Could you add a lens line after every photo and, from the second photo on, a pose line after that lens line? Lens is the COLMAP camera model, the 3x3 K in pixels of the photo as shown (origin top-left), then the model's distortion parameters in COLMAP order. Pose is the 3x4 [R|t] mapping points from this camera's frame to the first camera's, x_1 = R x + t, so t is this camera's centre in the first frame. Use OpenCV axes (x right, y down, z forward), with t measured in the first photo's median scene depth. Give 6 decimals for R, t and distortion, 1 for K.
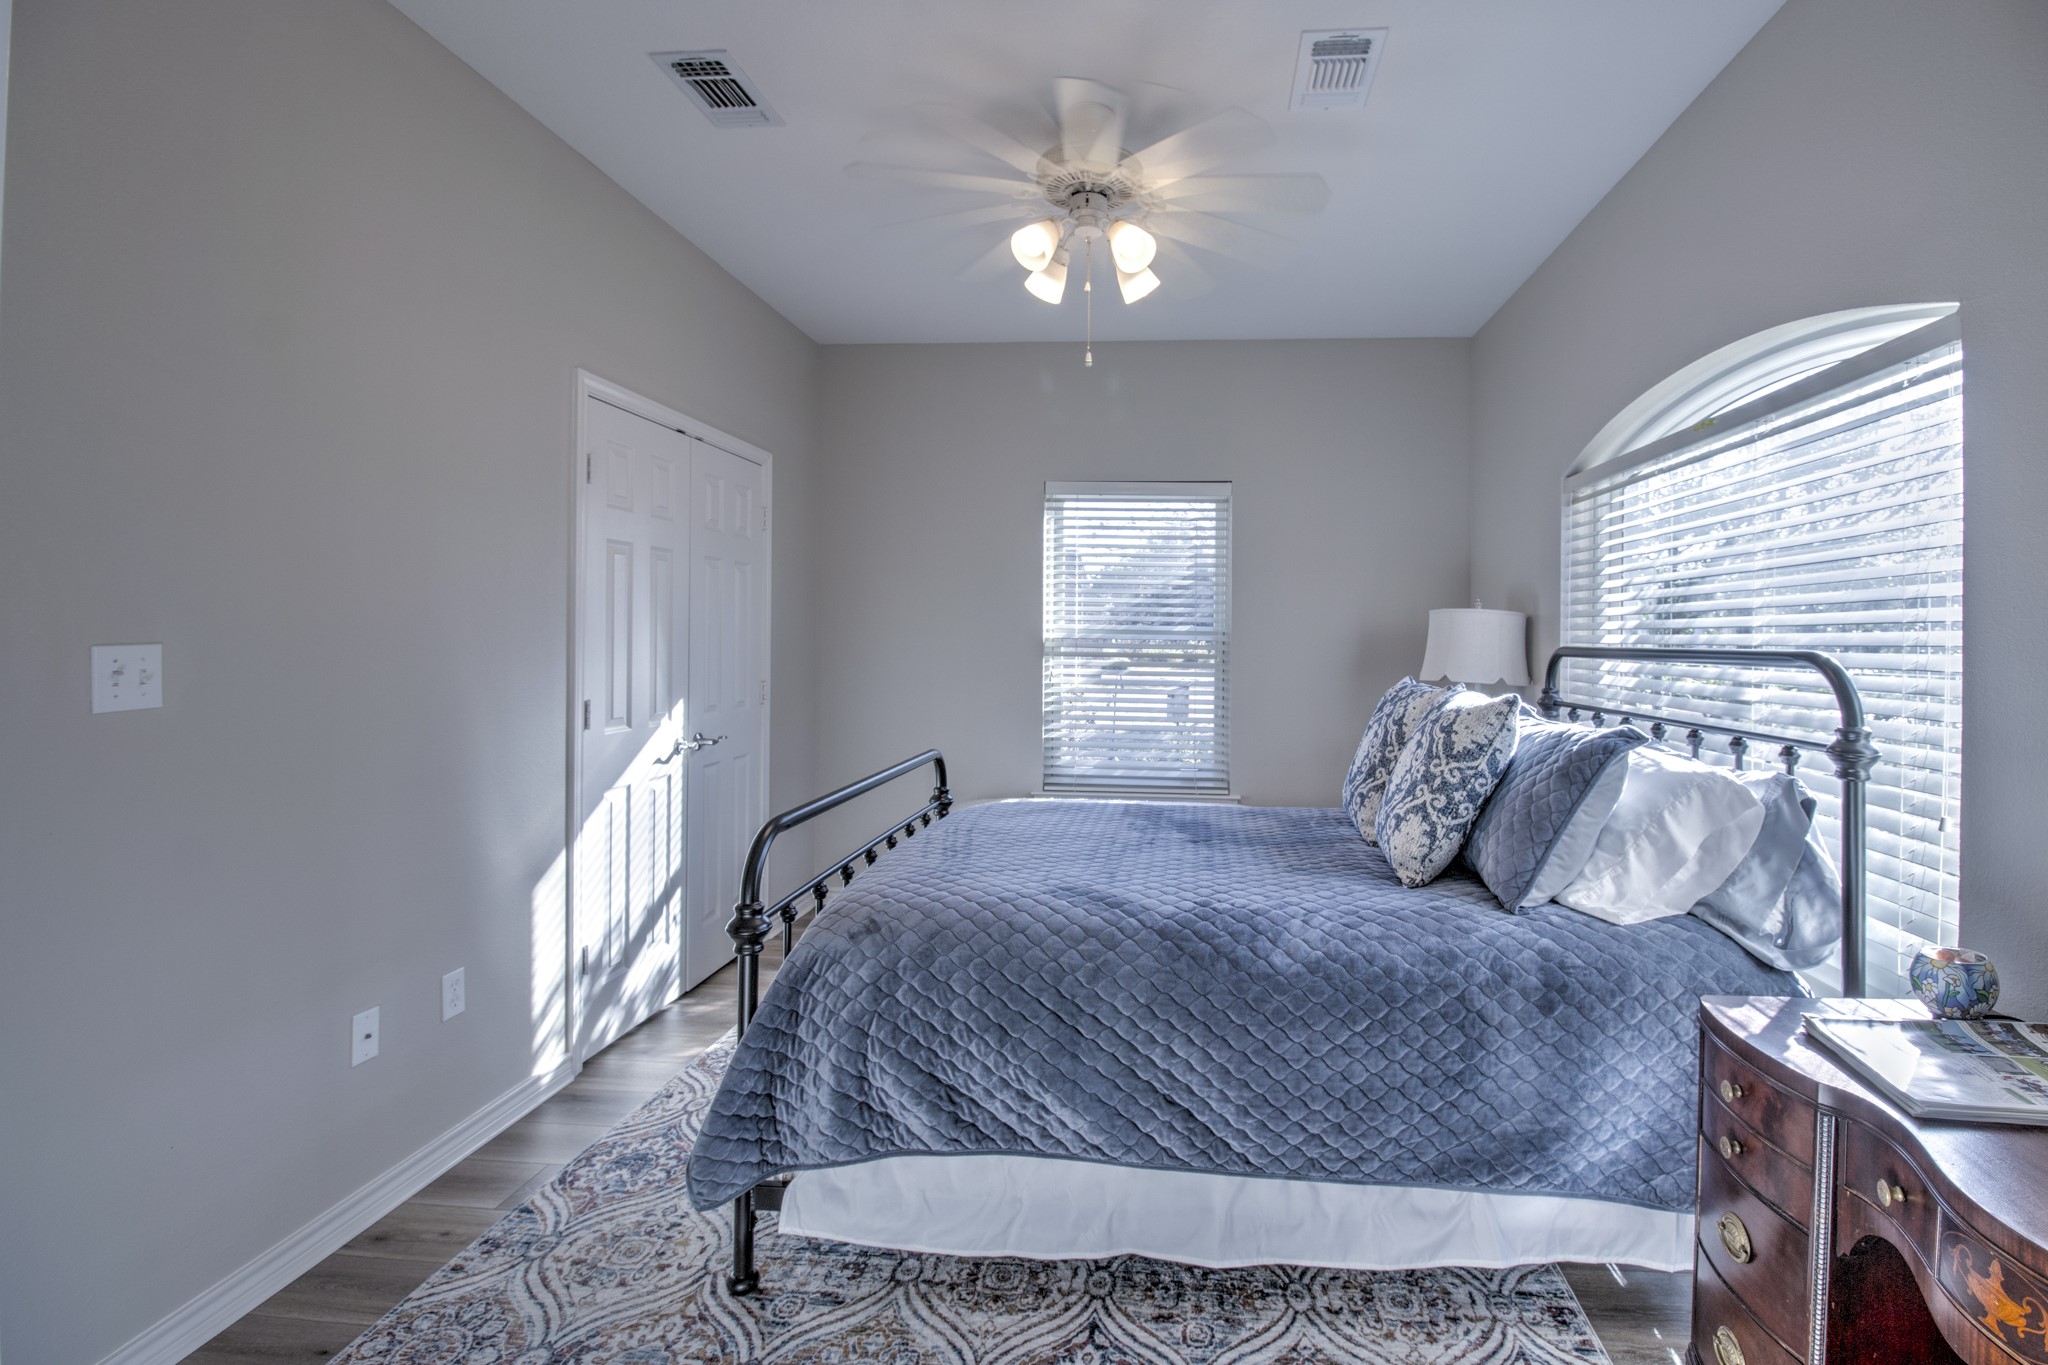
lens RADIAL K [[955.9, 0, 1027.0], [0, 955.9, 658.9], [0, 0, 1]] dist [-0.024454, -0.000129]
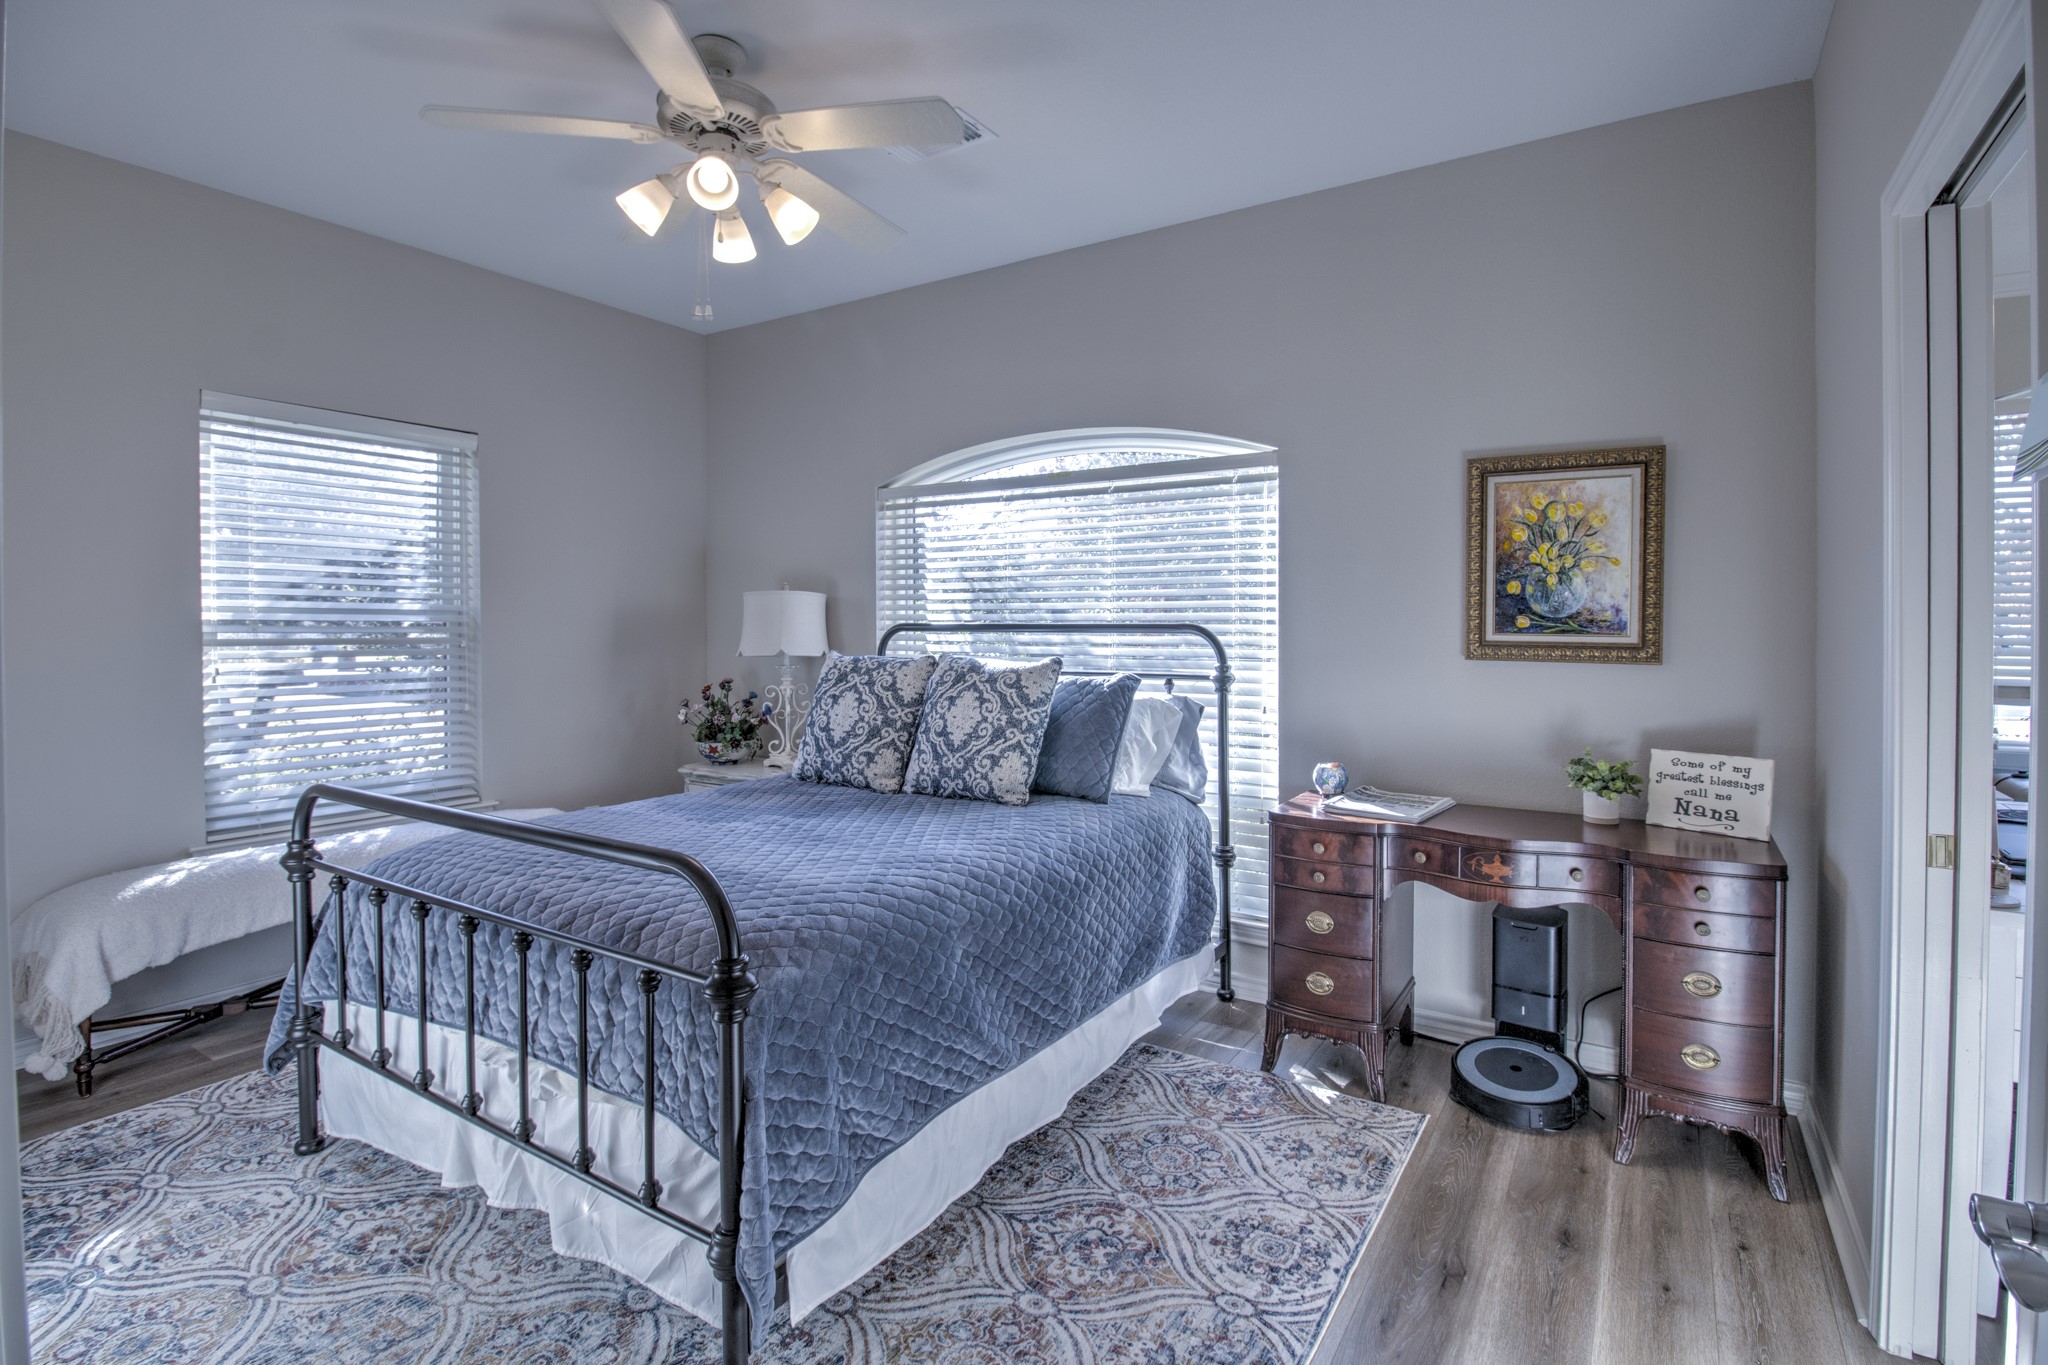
lens RADIAL K [[974.9, 0, 1035.7], [0, 974.9, 676.6], [0, 0, 1]] dist [-0.003377, -0.000606]
pose [[0.459884, -0.058055, 0.886079, -0.802779], [0.022682, 0.998303, 0.053635, -0.012152], [-0.887689, -0.004568, 0.460420, 0.368760]]
